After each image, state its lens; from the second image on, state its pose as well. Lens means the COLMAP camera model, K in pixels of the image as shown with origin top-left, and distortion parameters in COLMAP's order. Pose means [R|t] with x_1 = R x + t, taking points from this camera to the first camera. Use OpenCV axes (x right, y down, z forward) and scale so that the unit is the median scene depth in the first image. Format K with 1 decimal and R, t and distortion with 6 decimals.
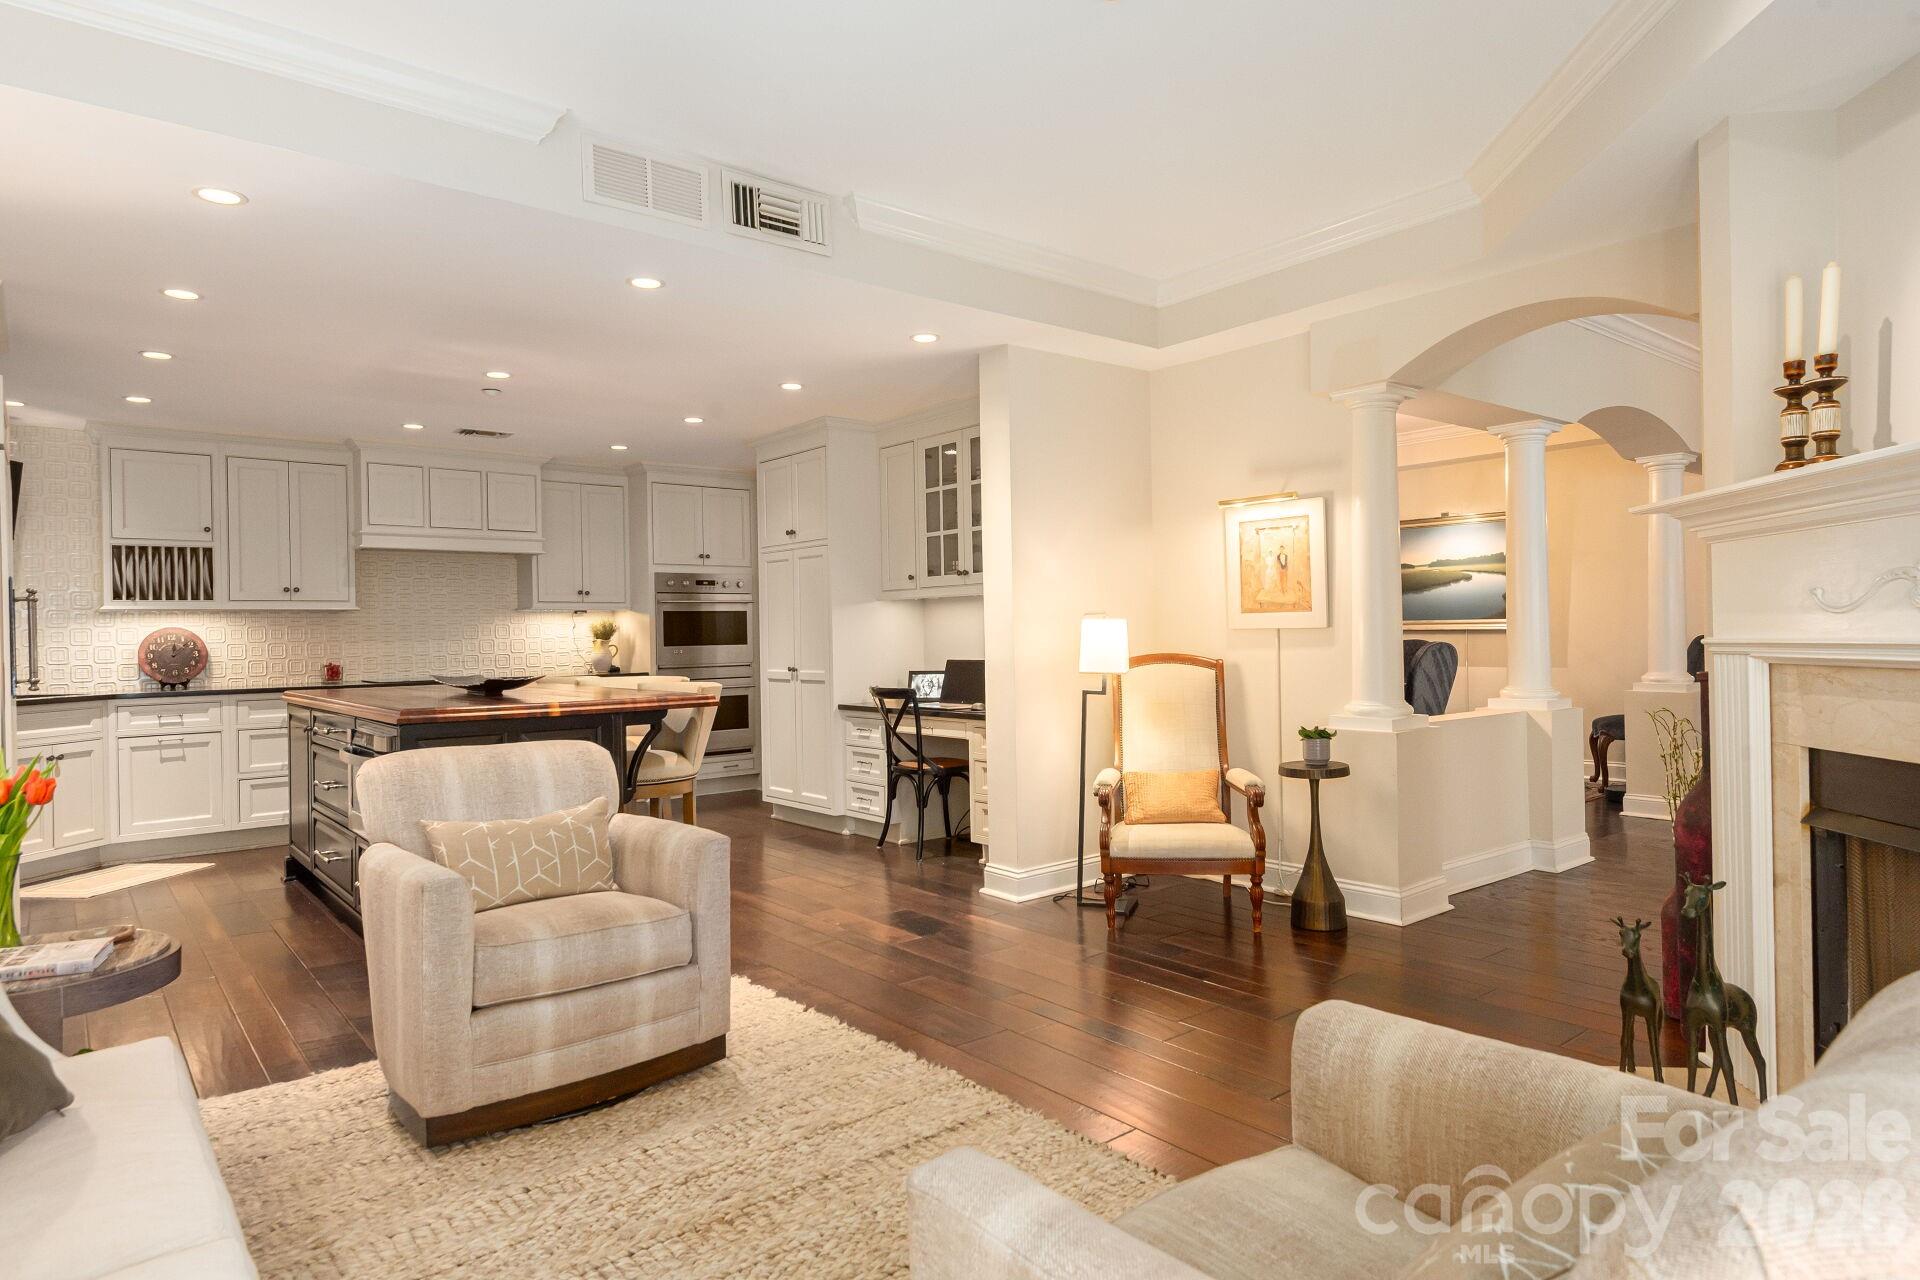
lens RADIAL K [[1182.5, 0, 1083.5], [0, 1182.5, 632.0], [0, 0, 1]] dist [0.044105, -0.004710]
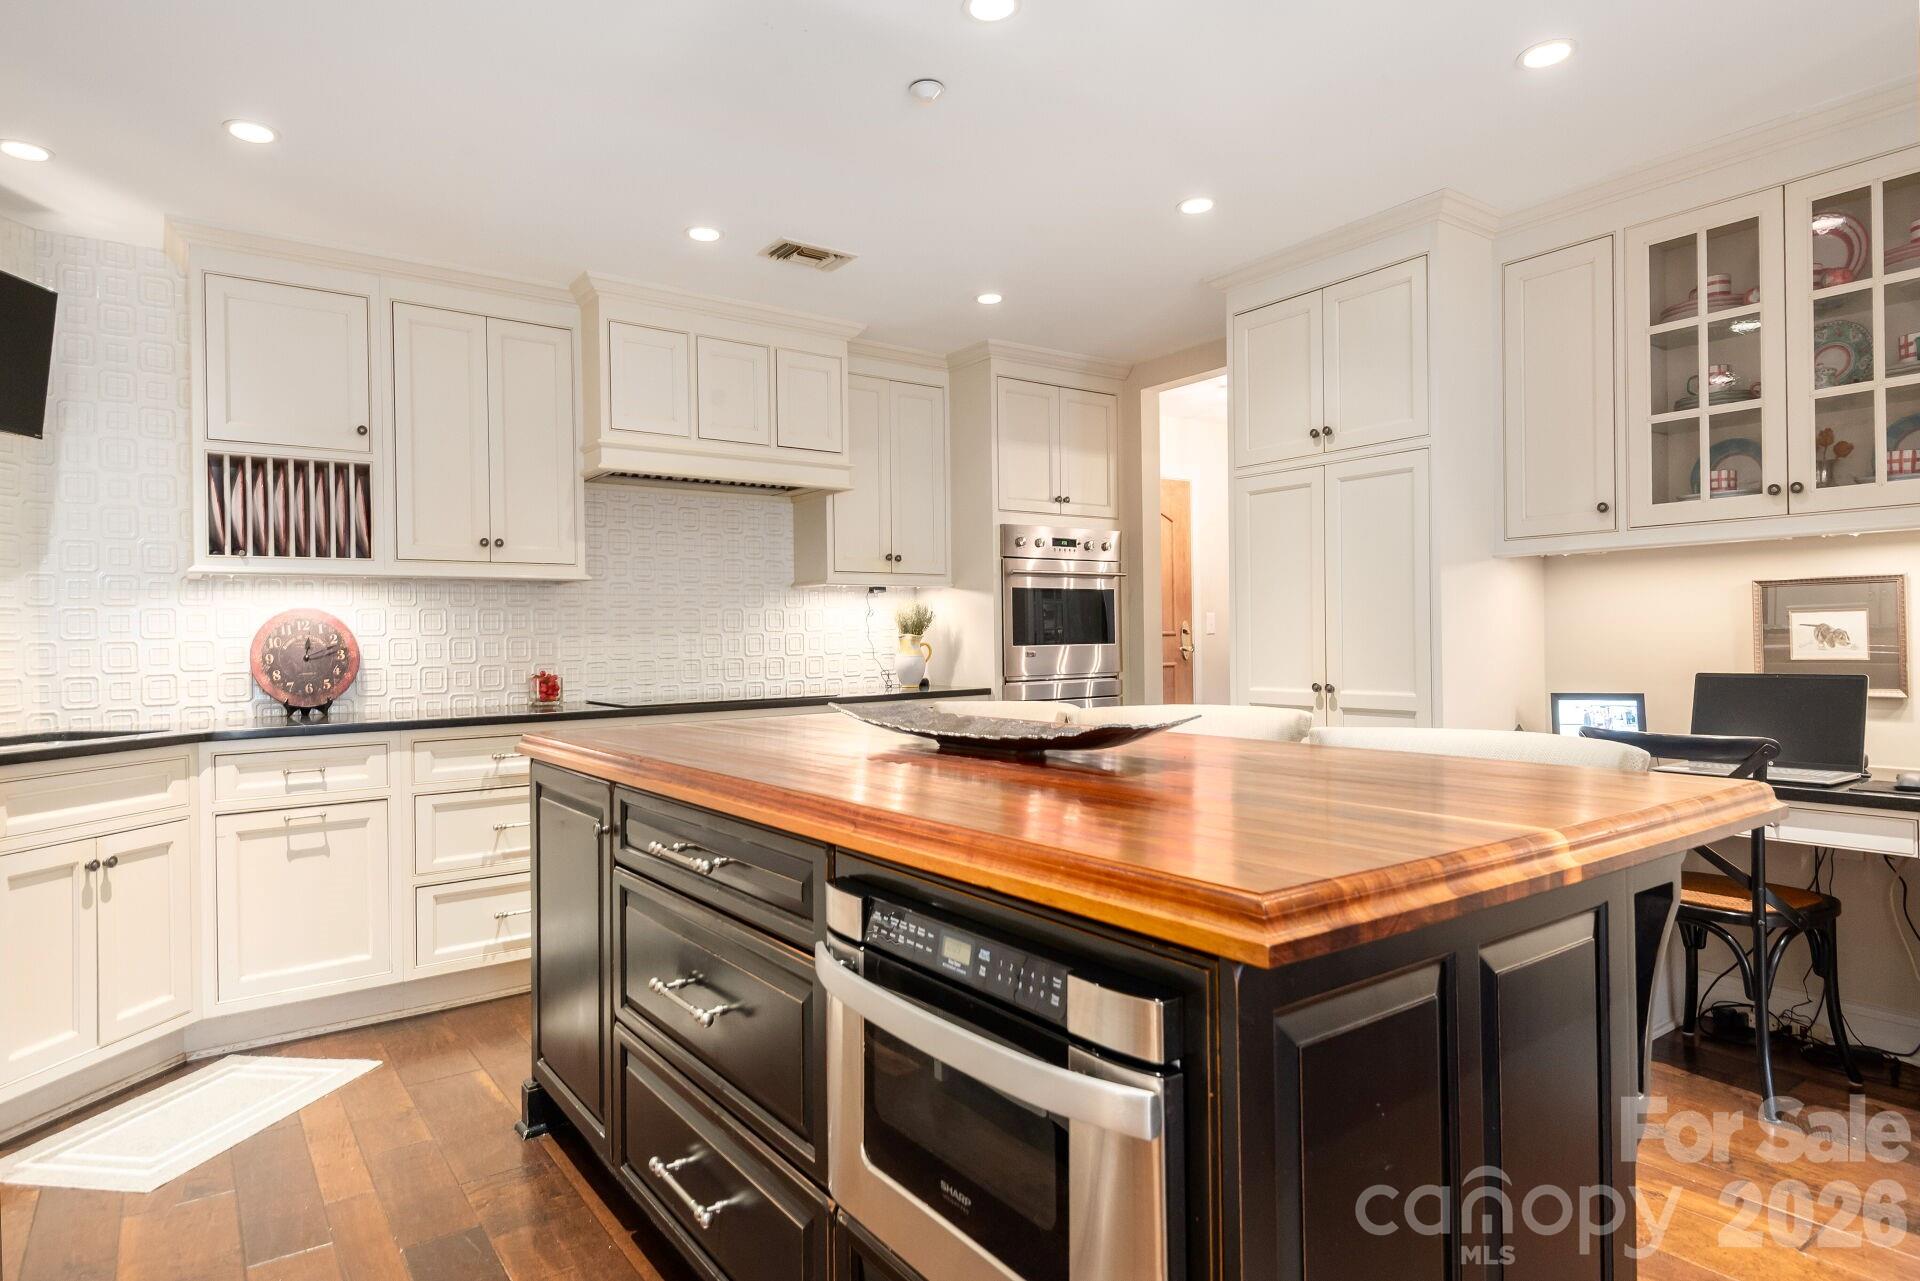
lens RADIAL K [[1171.6, 0, 919.2], [0, 1171.6, 633.5], [0, 0, 1]] dist [0.054156, -0.002193]
pose [[0.989159, -0.000126, -0.146849, -0.387123], [-0.000280, 0.999996, -0.002743, 0.009419], [0.146848, 0.002755, 0.989155, 0.492902]]
